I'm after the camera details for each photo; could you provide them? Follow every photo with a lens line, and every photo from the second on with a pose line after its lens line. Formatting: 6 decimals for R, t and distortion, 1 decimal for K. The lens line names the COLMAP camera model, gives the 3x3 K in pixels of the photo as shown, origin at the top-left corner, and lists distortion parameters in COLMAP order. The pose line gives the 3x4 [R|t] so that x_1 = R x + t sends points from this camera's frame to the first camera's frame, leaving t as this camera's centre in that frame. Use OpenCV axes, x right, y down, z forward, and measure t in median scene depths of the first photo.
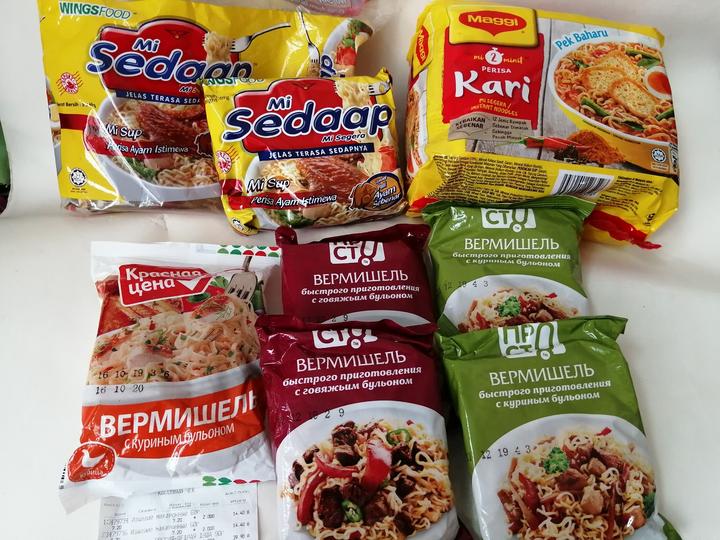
lens RADIAL K [[584.6, 0, 360.0], [0, 584.6, 270.0], [0, 0, 1]] dist [0.056430, -0.160597]
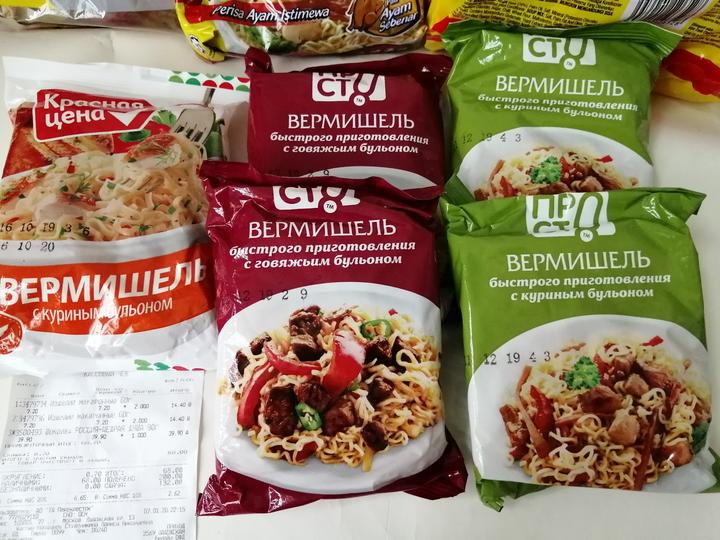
lens RADIAL K [[596.8, 0, 360.0], [0, 596.8, 270.0], [0, 0, 1]] dist [0.060399, -0.183601]
pose [[0.996204, 0.062332, -0.060761, 0.077775], [-0.048690, 0.977632, 0.204608, 0.044900], [0.072156, -0.200873, 0.976956, 0.225987]]
